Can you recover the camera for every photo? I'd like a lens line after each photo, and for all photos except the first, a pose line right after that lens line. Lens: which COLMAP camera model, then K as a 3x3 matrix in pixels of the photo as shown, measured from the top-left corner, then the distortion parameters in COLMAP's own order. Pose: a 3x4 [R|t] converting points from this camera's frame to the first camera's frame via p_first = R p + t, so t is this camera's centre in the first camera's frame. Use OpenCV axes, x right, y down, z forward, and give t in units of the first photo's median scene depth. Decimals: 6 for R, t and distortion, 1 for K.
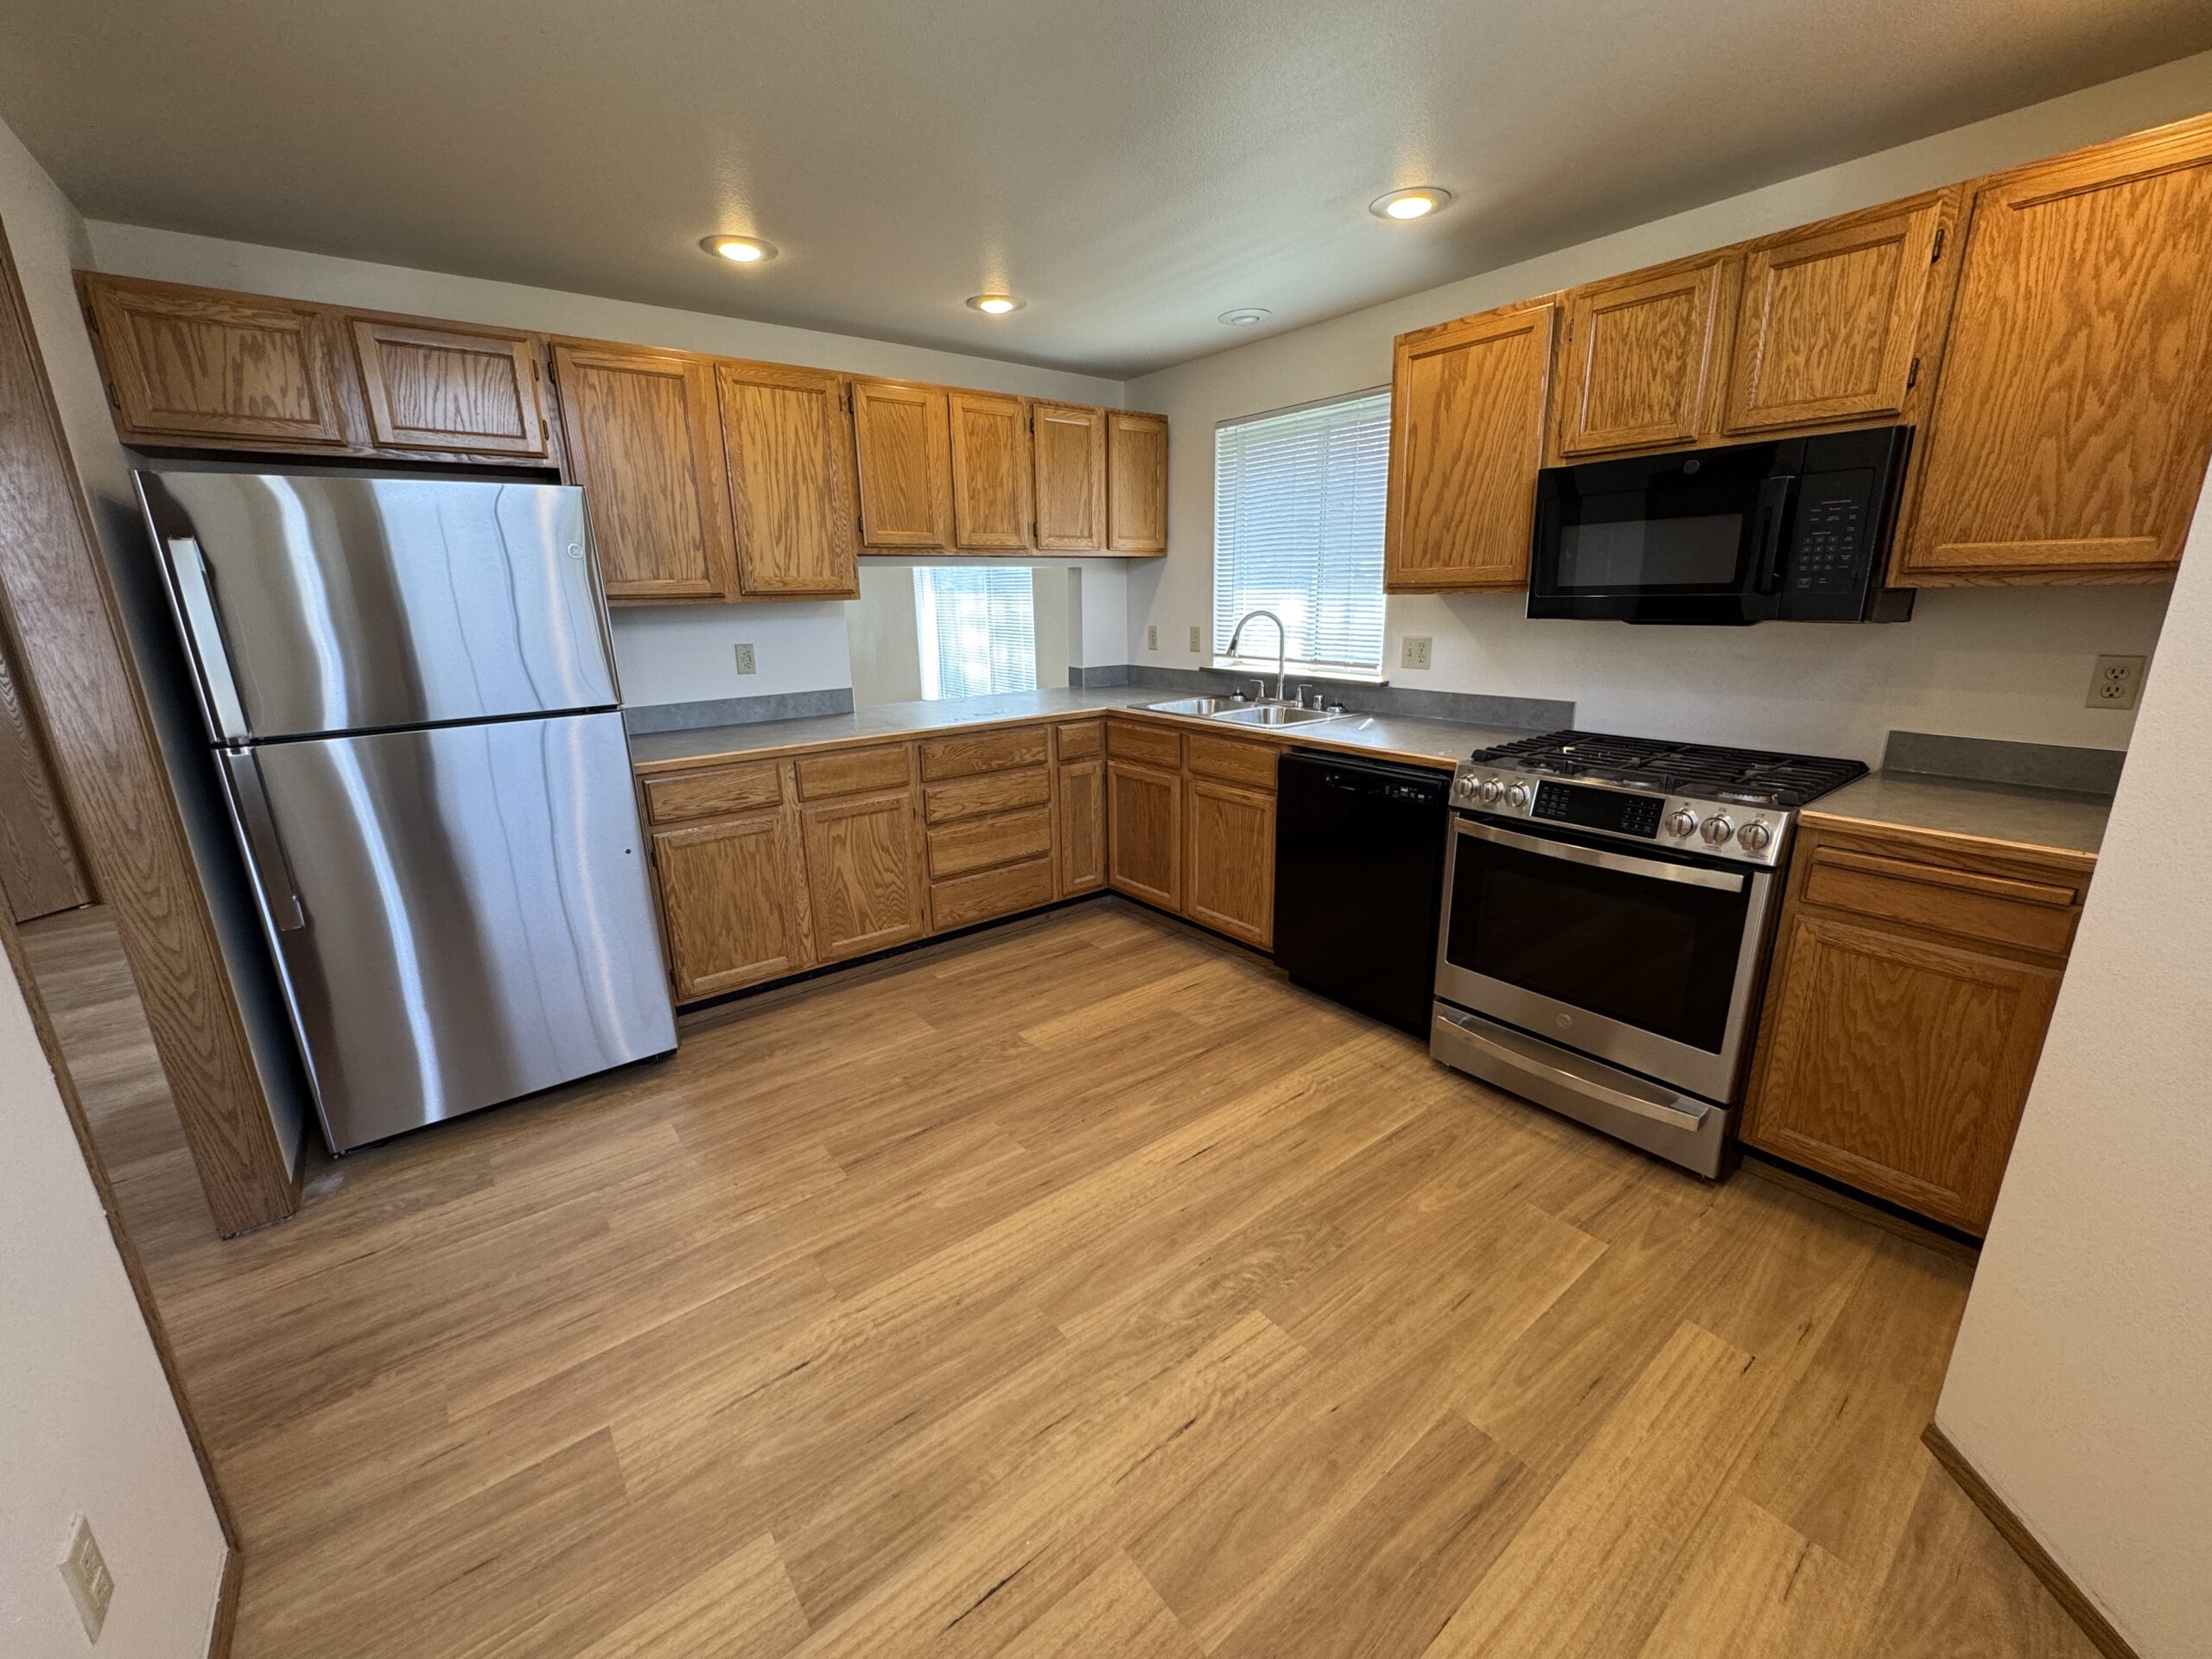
lens RADIAL K [[886.9, 0, 1106.0], [0, 886.9, 829.5], [0, 0, 1]] dist [-0.000315, 0.000407]
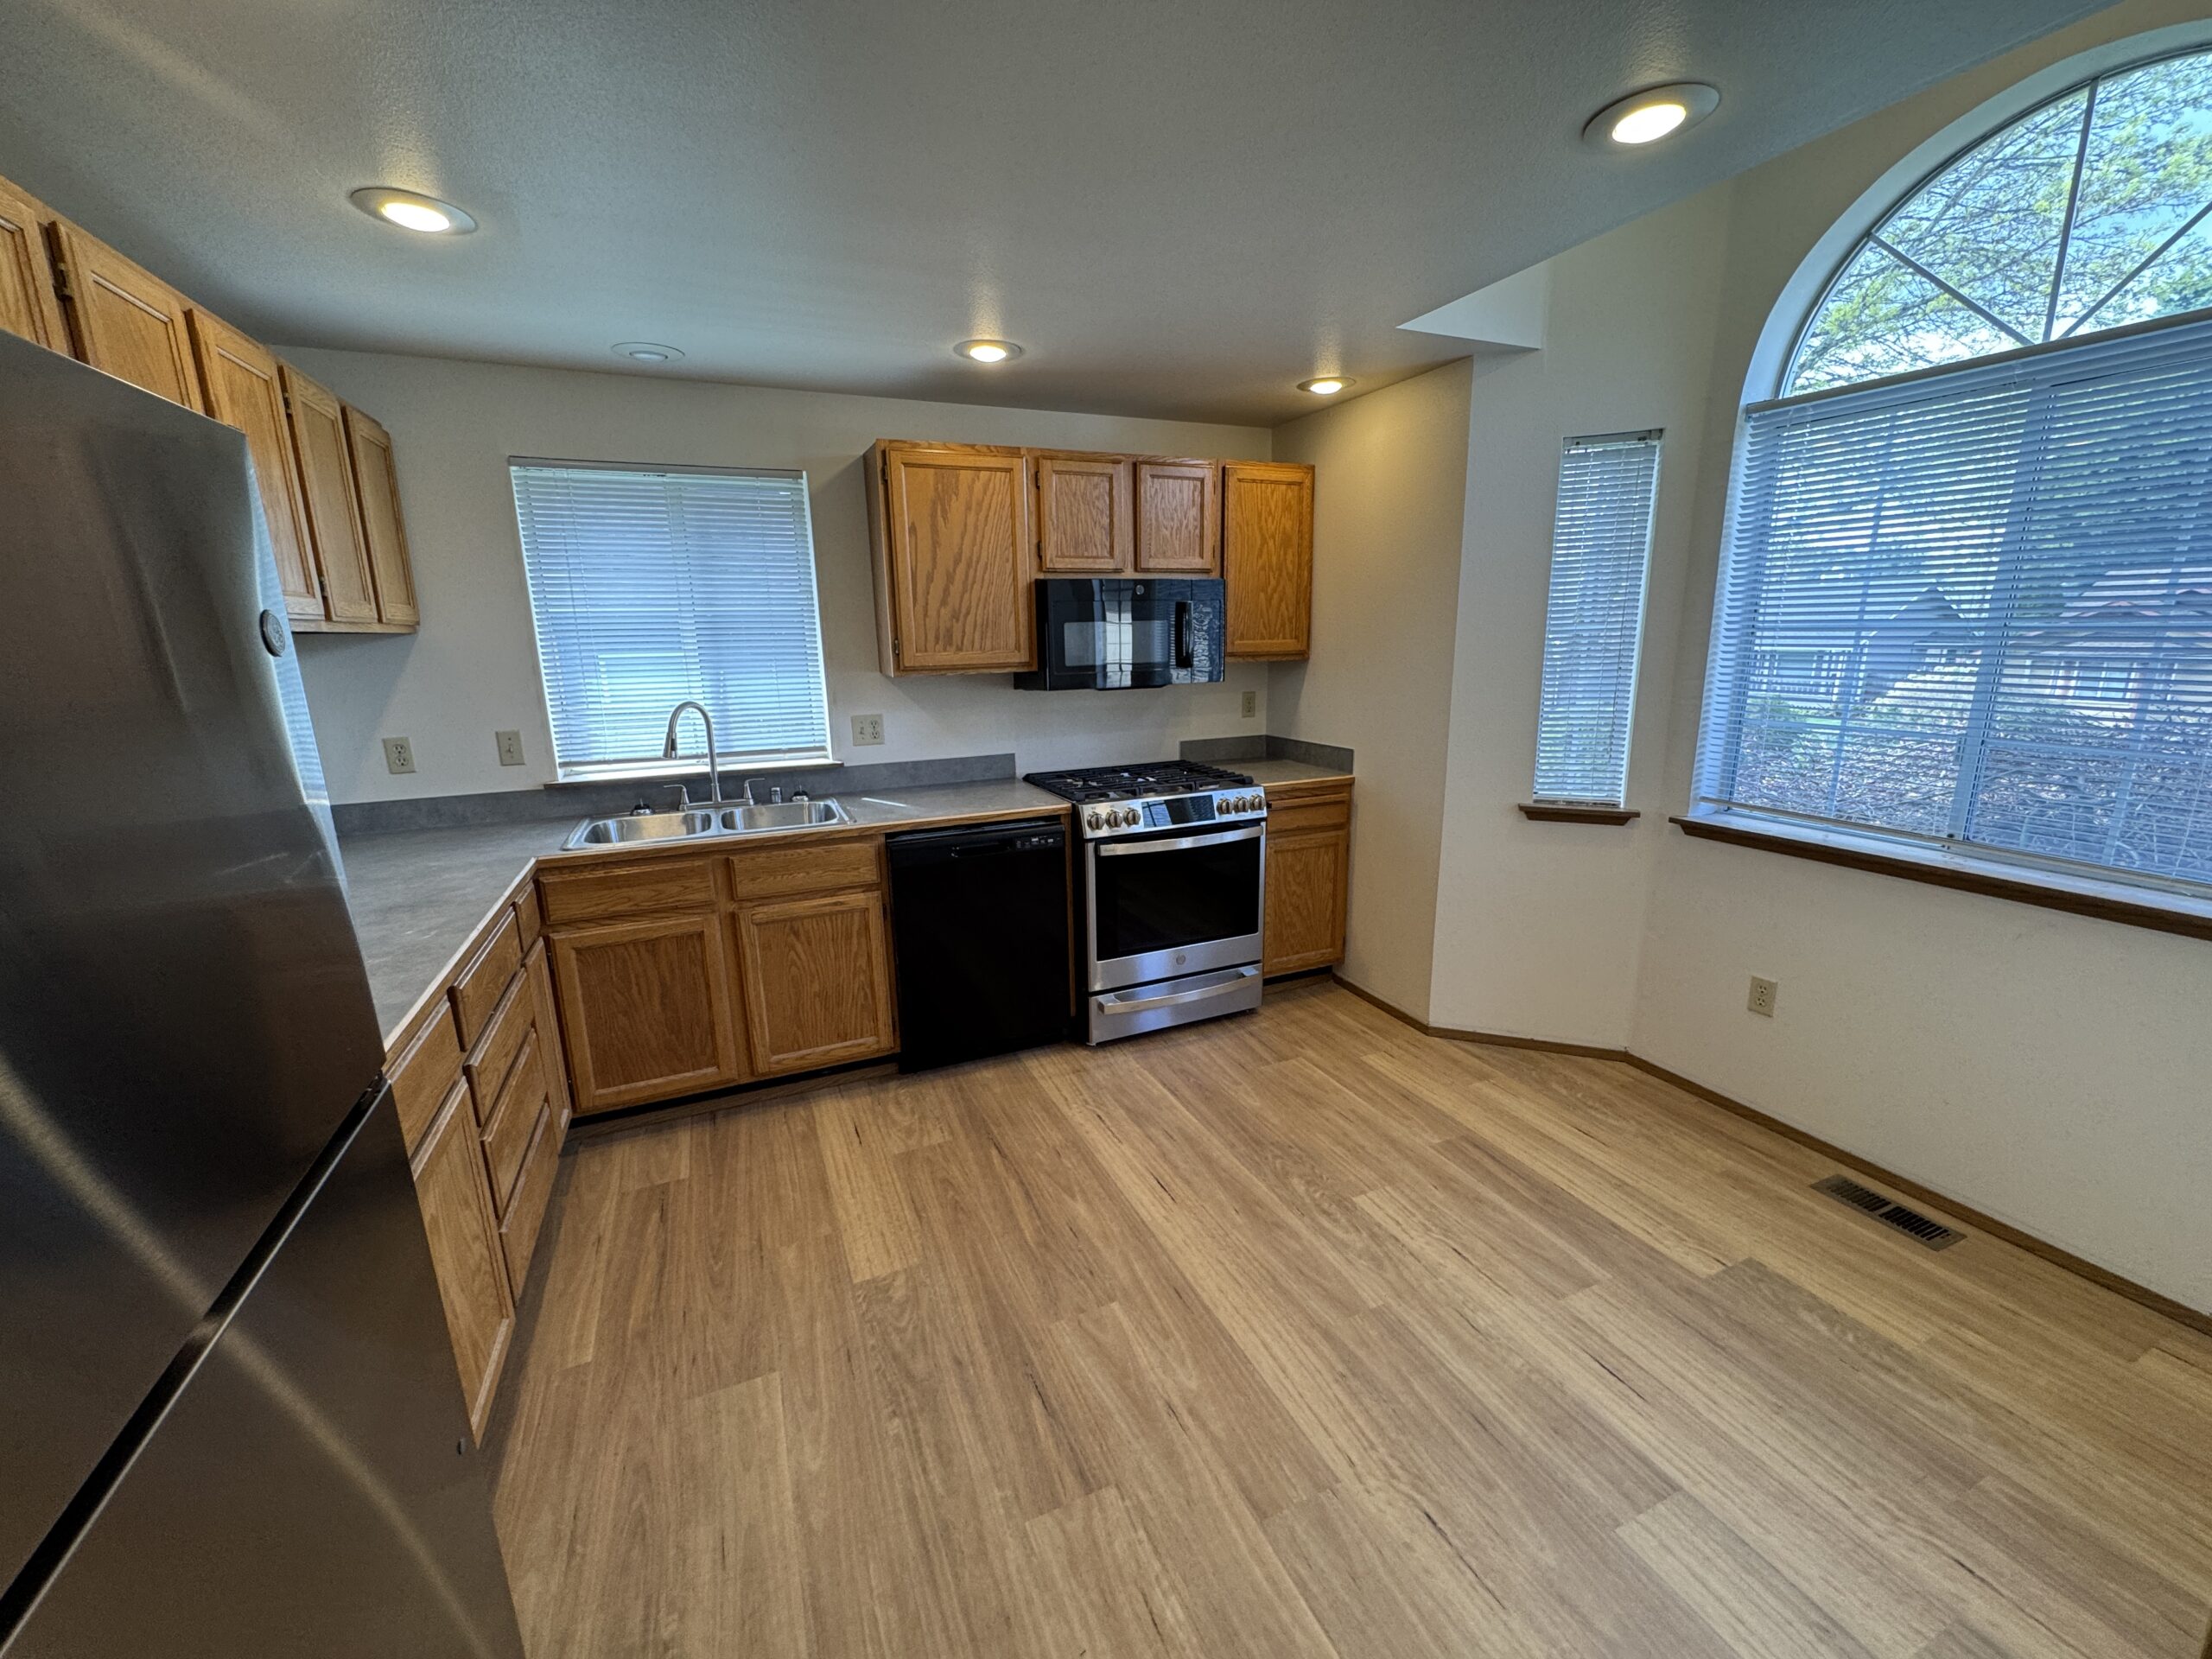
lens RADIAL K [[886.9, 0, 1106.0], [0, 886.9, 829.5], [0, 0, 1]] dist [-0.000315, 0.000407]
pose [[0.240077, -0.200715, 0.949777, -0.765522], [0.267597, 0.954167, 0.134002, -0.193753], [-0.933142, 0.221987, 0.282785, 0.592929]]
